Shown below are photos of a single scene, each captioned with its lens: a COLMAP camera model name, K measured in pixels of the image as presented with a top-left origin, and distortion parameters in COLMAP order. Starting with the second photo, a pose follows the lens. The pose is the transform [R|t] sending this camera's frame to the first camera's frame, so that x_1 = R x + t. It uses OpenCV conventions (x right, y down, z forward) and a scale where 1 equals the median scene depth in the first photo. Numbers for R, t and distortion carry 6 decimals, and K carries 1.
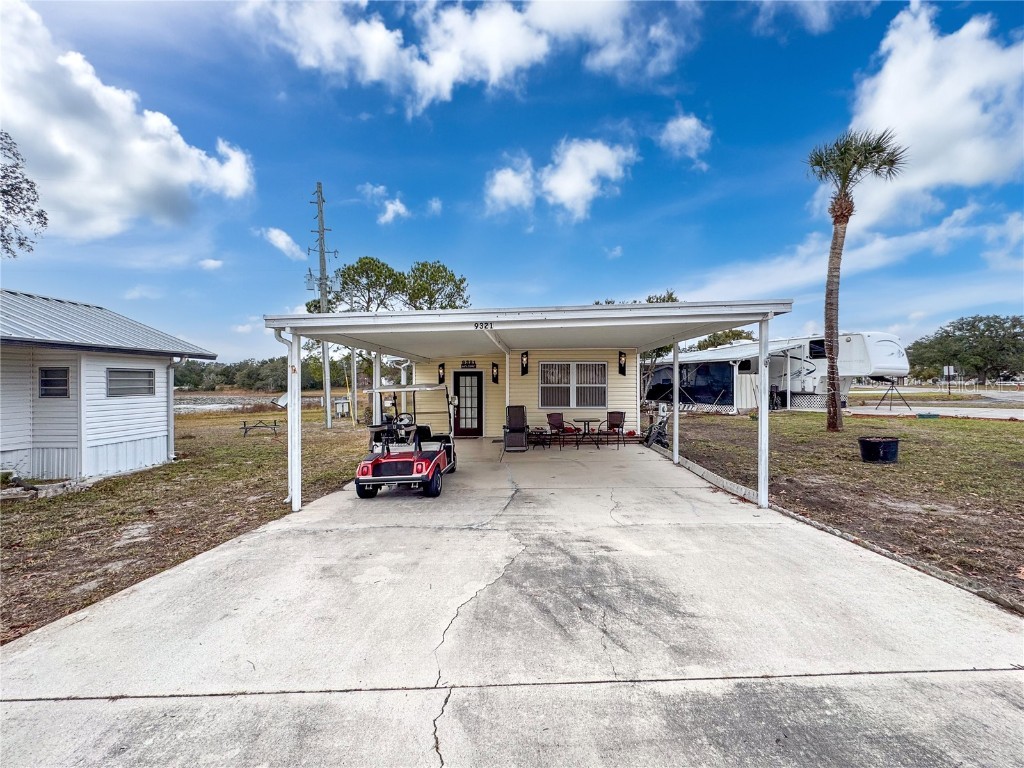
lens RADIAL K [[412.2, 0, 512.9], [0, 412.2, 382.9], [0, 0, 1]] dist [0.000225, -0.000445]
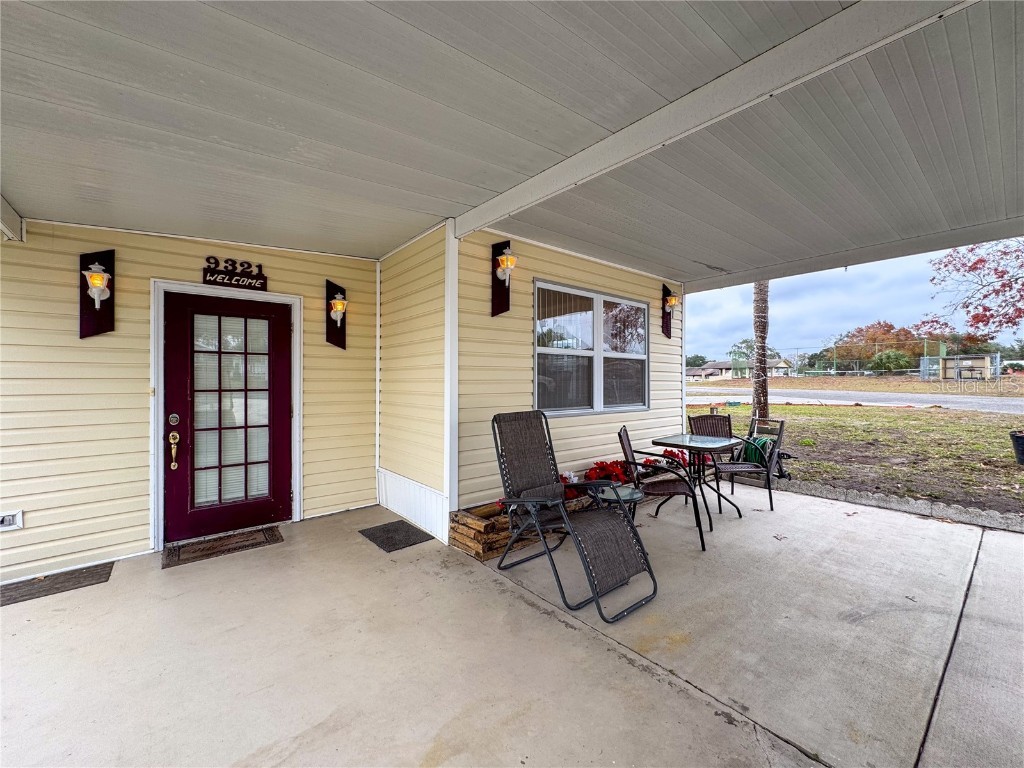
lens RADIAL K [[412.2, 0, 517.4], [0, 412.2, 384.0], [0, 0, 1]] dist [0.000225, -0.000445]
pose [[0.791457, -0.007076, 0.611183, -0.138560], [0.002835, 0.999965, 0.007907, 0.030627], [-0.611218, -0.004525, 0.791449, 0.723557]]
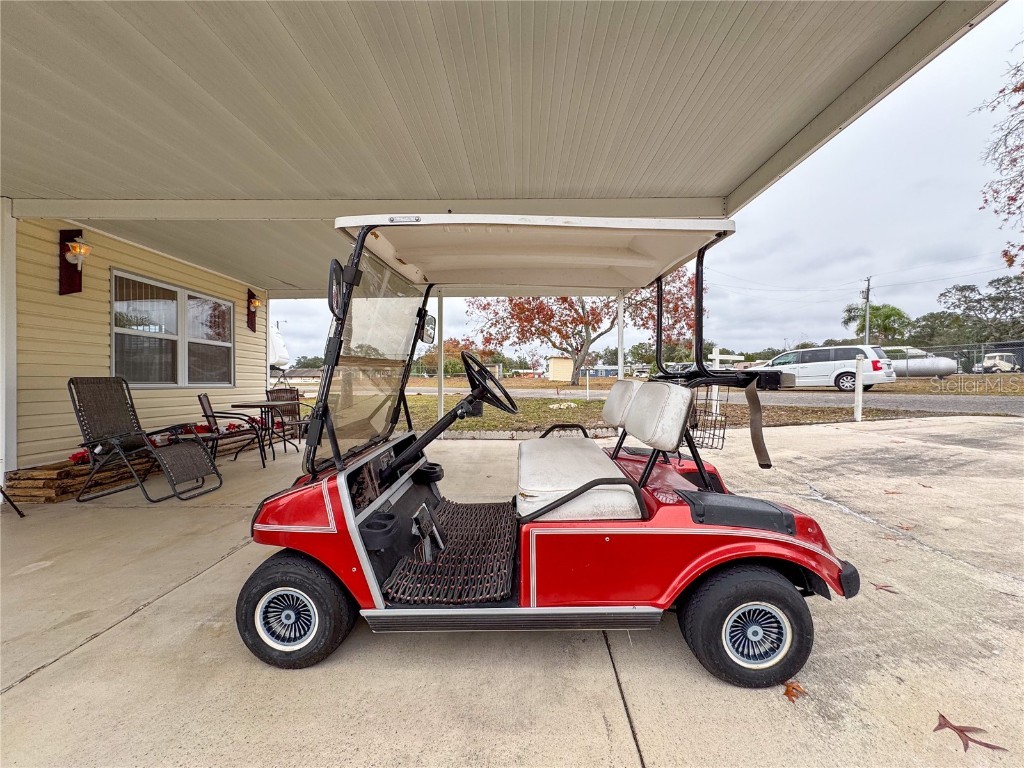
lens RADIAL K [[412.2, 0, 503.6], [0, 412.2, 384.6], [0, 0, 1]] dist [0.000225, -0.000445]
pose [[0.080331, -0.005142, 0.996755, -0.268935], [0.000555, 0.999987, 0.005114, 0.053954], [-0.996768, 0.000143, 0.080333, 0.592709]]
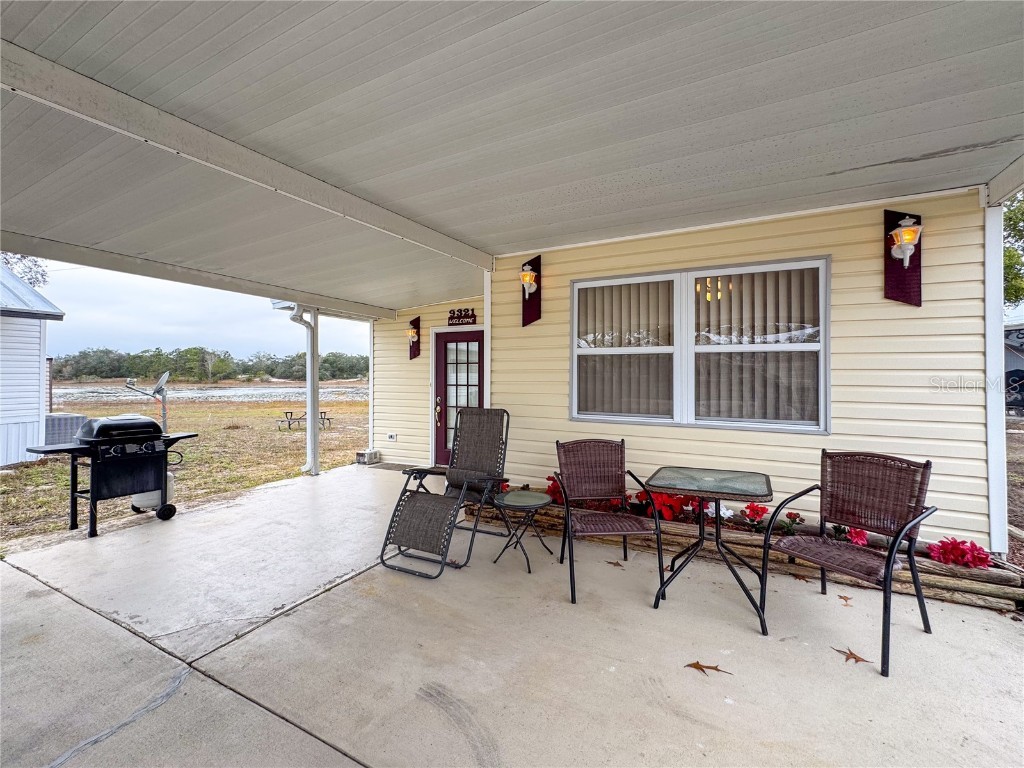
lens RADIAL K [[412.2, 0, 493.9], [0, 412.2, 371.6], [0, 0, 1]] dist [0.000225, -0.000445]
pose [[0.875807, -0.002715, -0.482654, 0.167473], [-0.003579, 0.999920, -0.012118, 0.026250], [0.482649, 0.012341, 0.875727, 0.657235]]
